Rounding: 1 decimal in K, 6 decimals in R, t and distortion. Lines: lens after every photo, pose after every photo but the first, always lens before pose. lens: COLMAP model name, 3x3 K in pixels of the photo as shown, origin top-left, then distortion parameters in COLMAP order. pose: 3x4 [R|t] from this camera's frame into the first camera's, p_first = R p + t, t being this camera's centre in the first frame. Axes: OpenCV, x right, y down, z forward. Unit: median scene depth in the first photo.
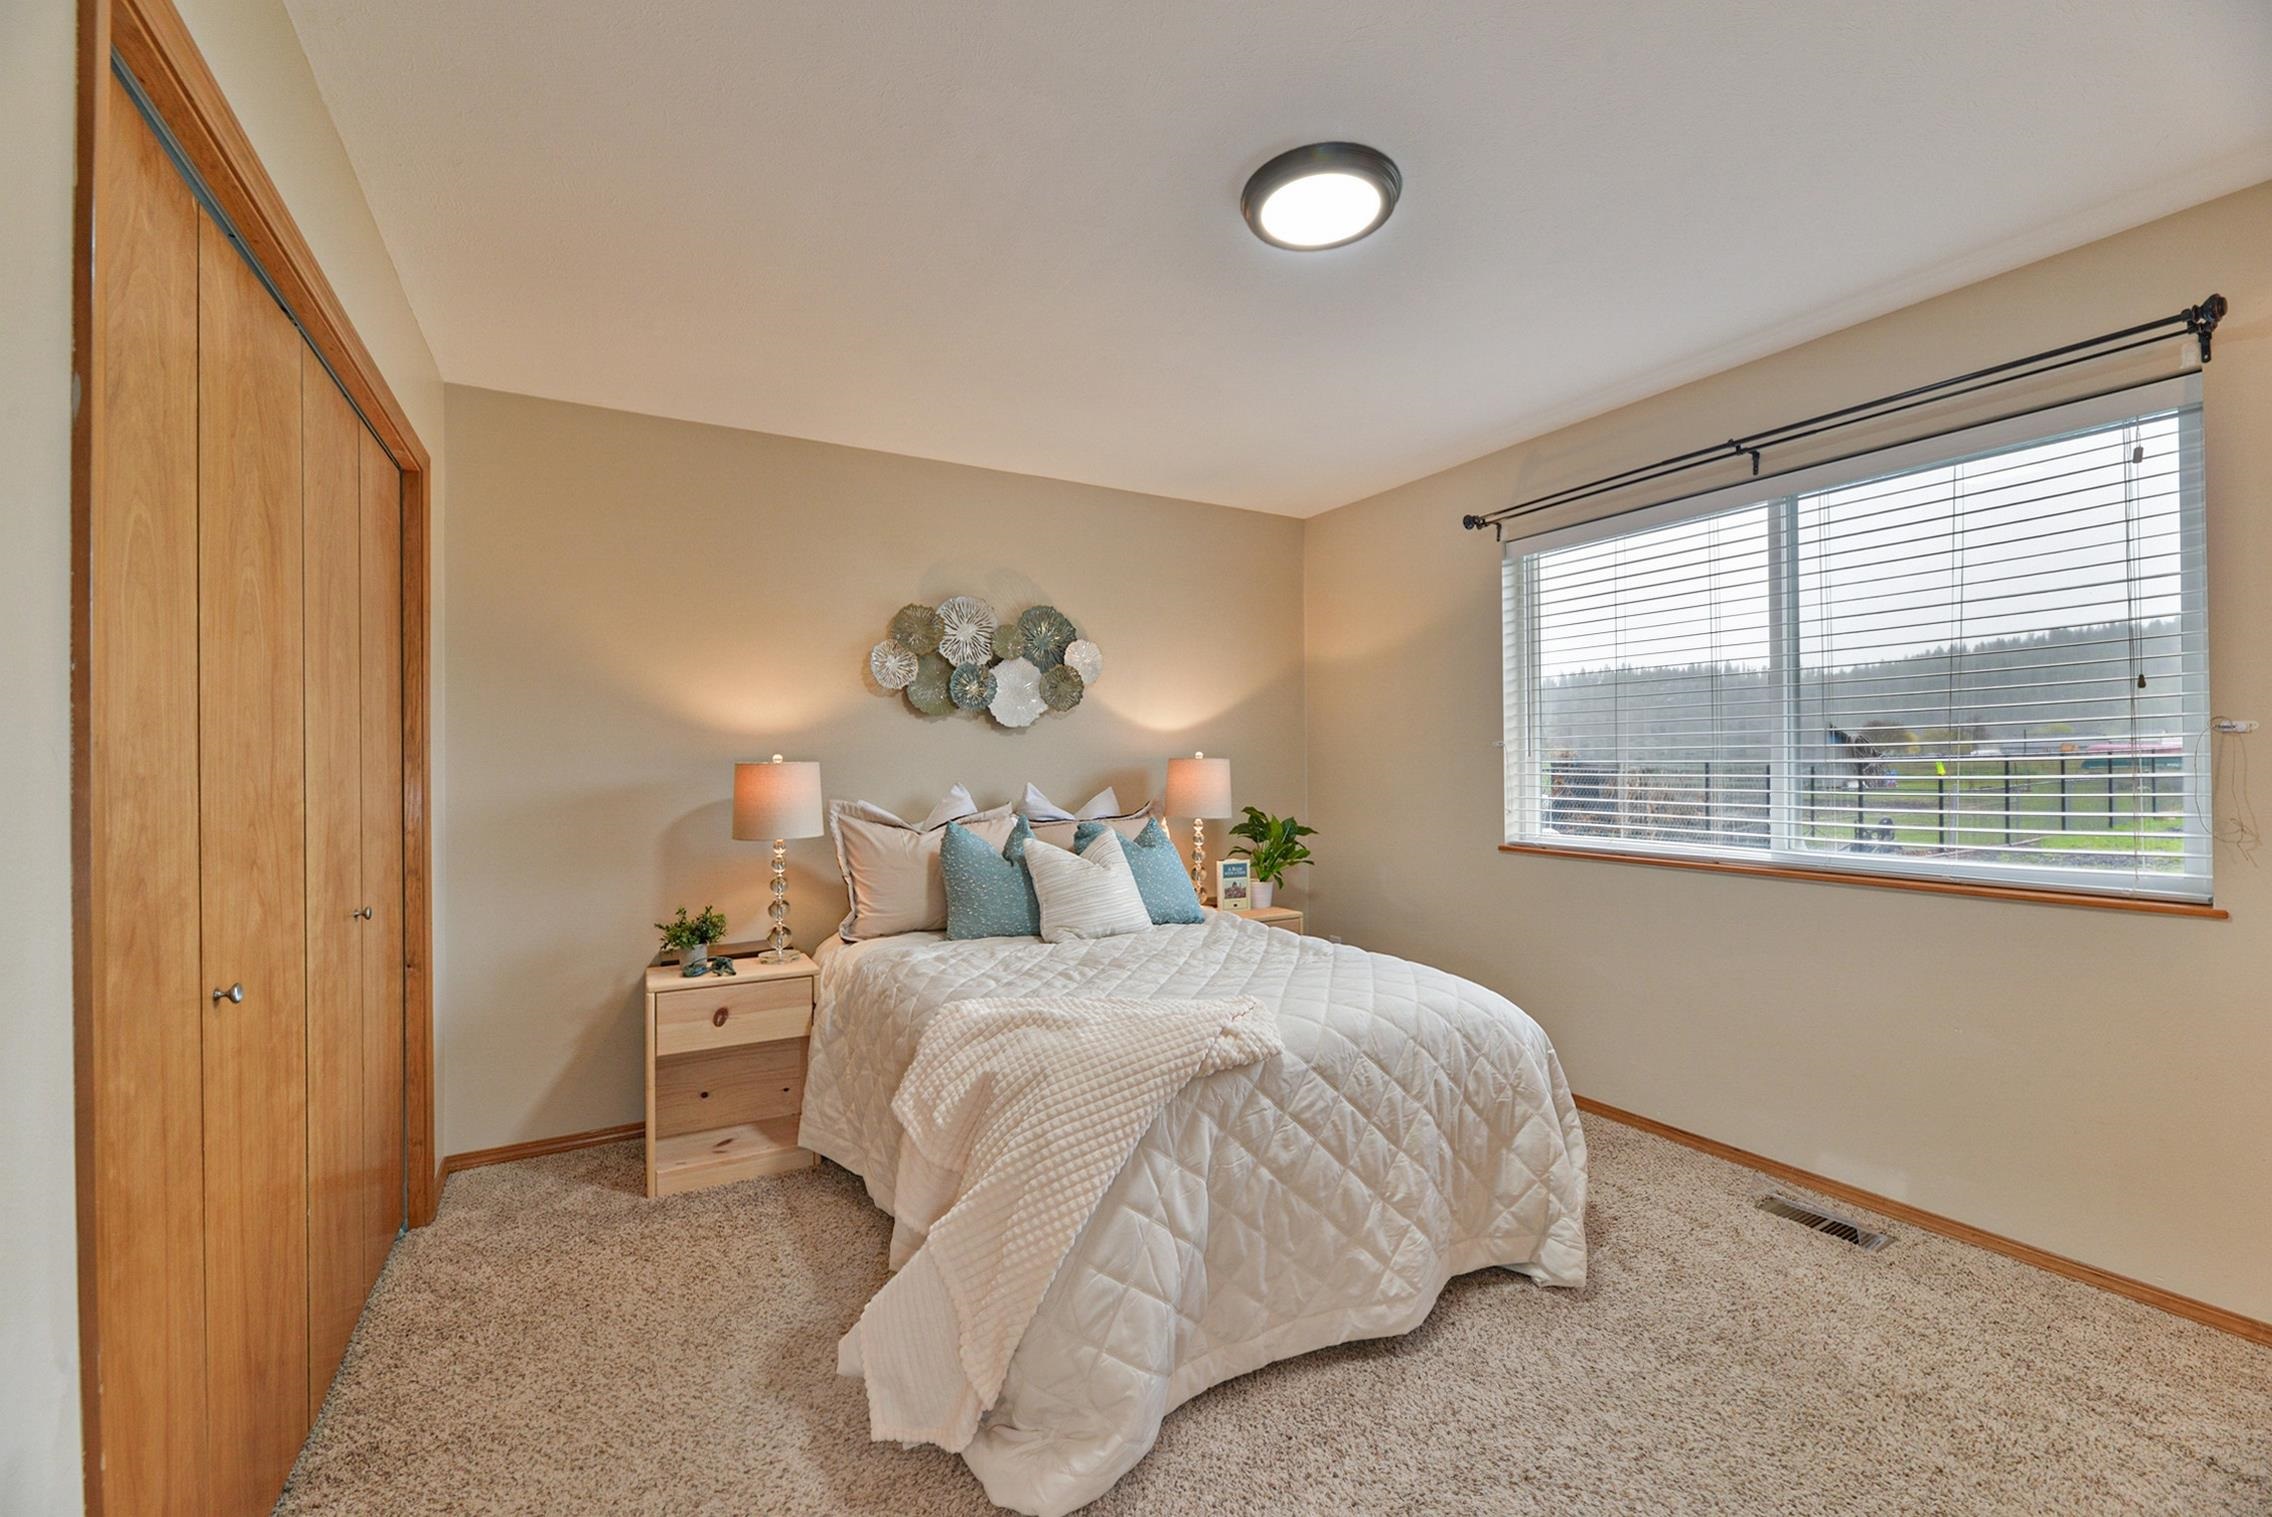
lens RADIAL K [[927.1, 0, 1119.1], [0, 927.1, 758.5], [0, 0, 1]] dist [-0.006968, -0.000652]
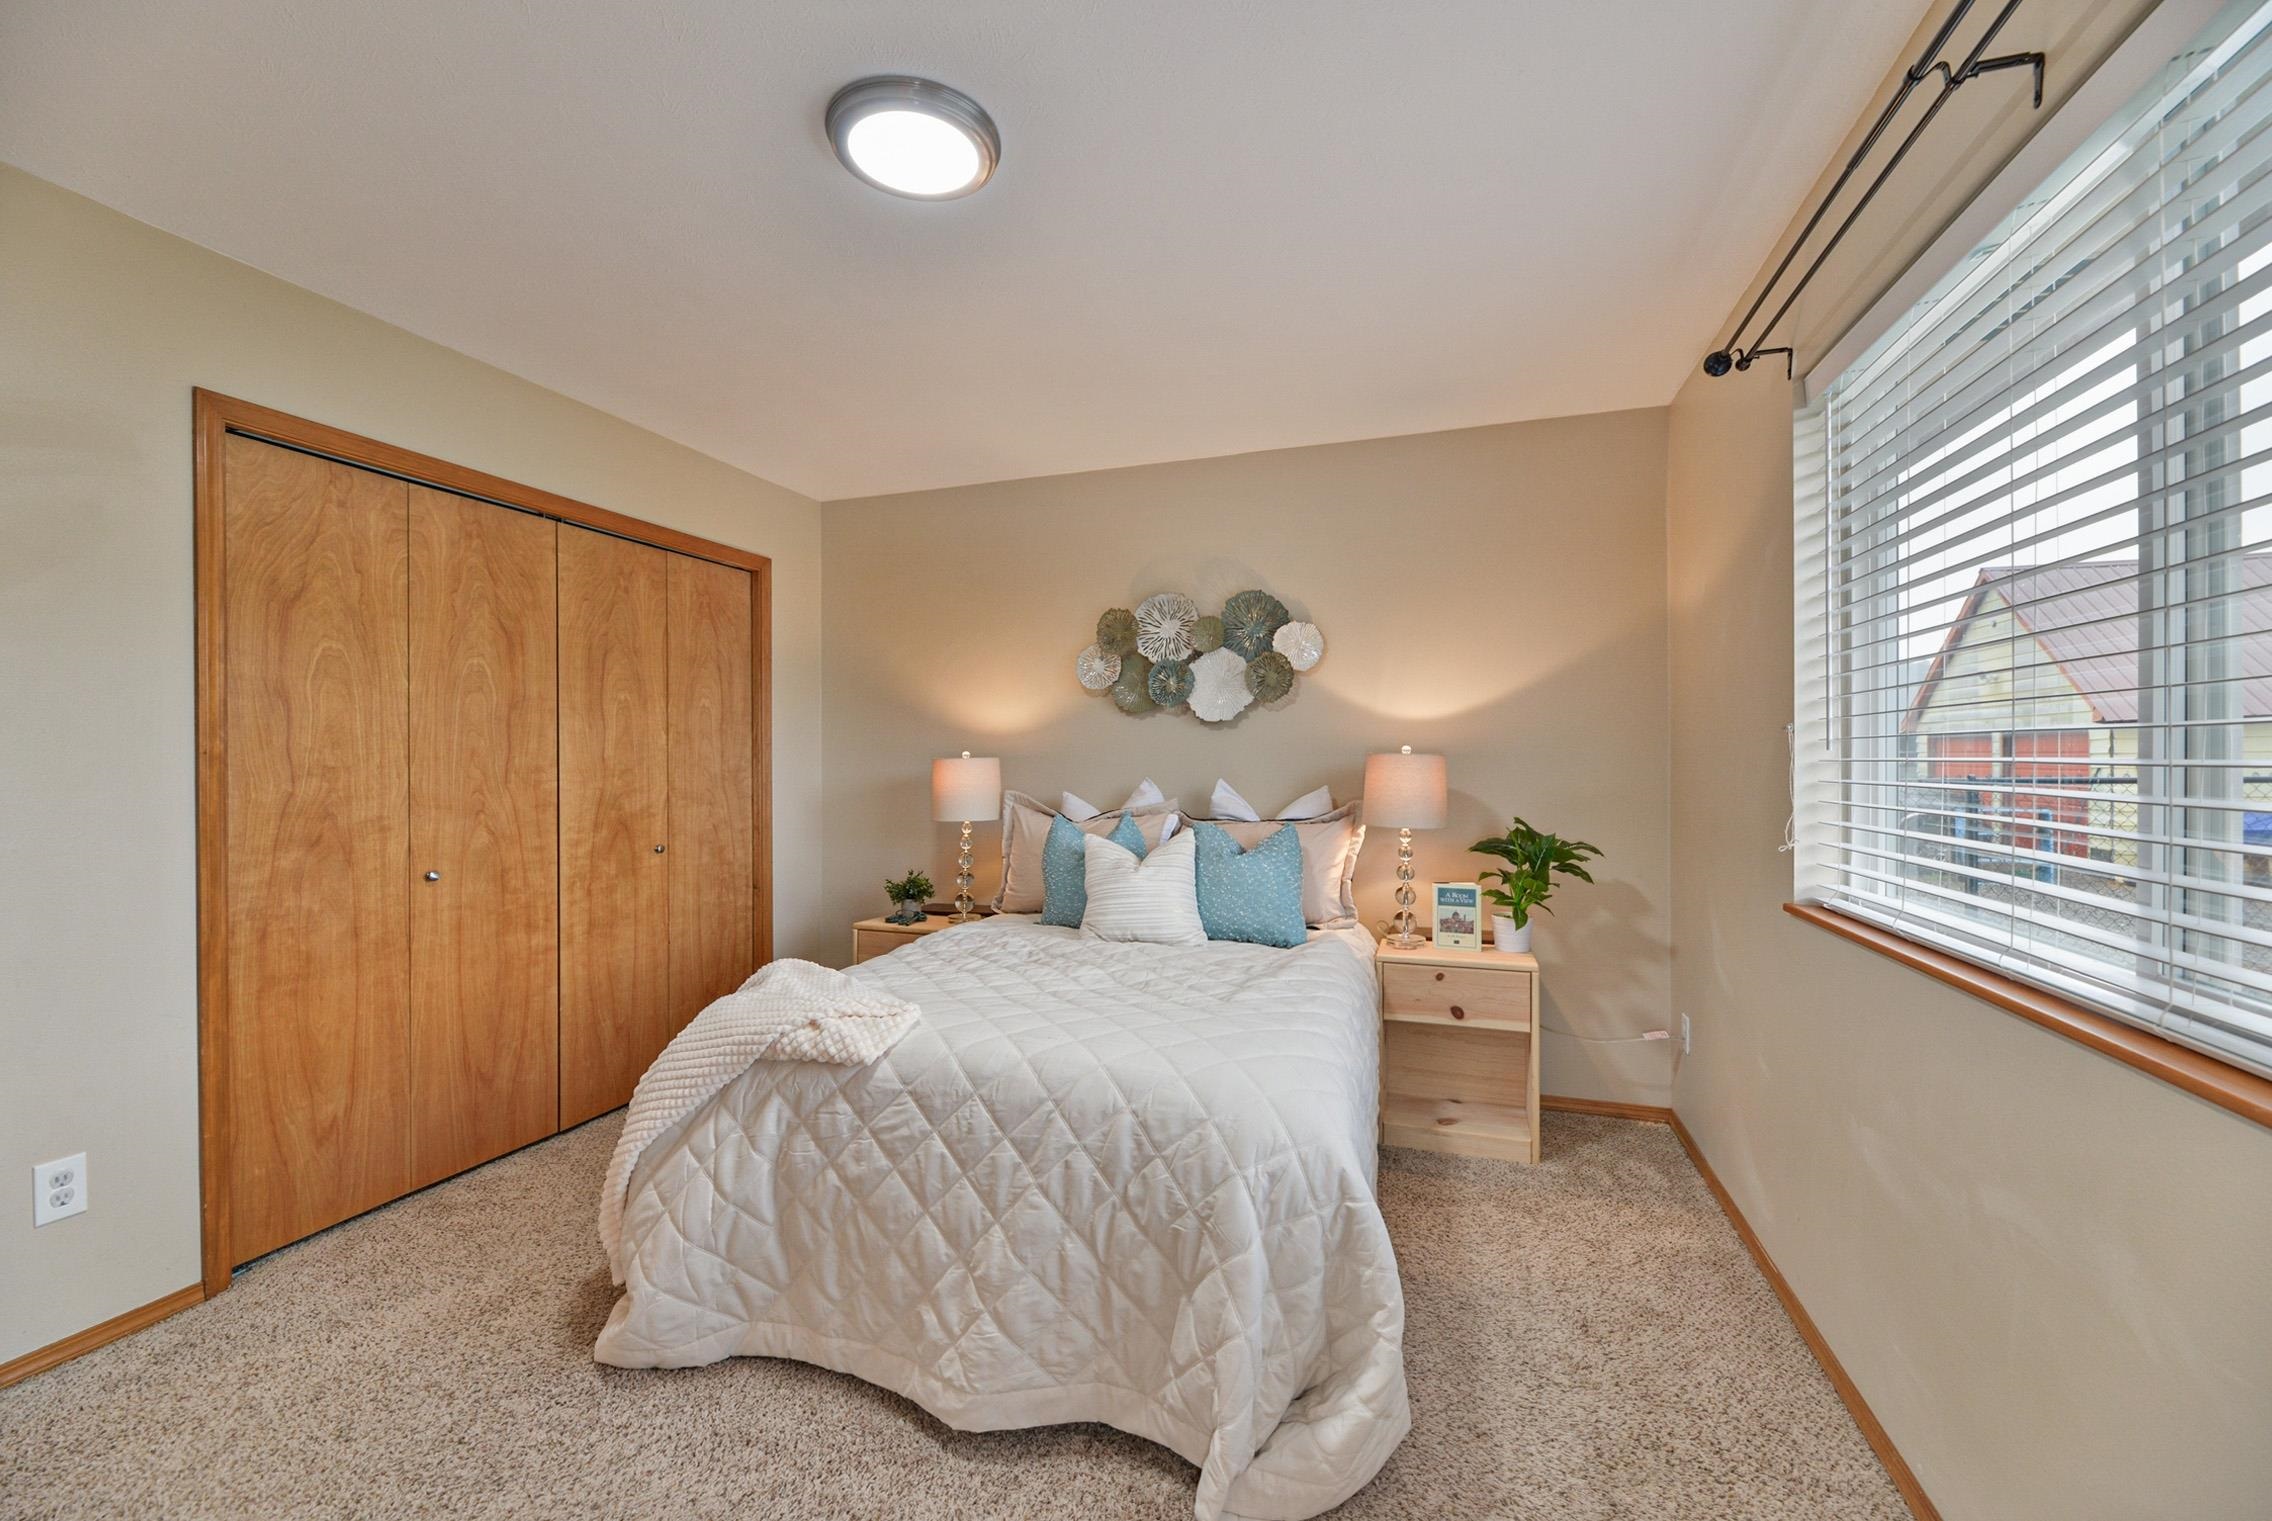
lens RADIAL K [[927.1, 0, 1133.0], [0, 927.1, 760.6], [0, 0, 1]] dist [-0.006968, -0.000652]
pose [[0.662922, 0.003780, -0.748679, 0.724803], [0.003409, 0.999962, 0.008067, -0.001806], [0.748680, -0.007900, 0.662884, 0.385354]]
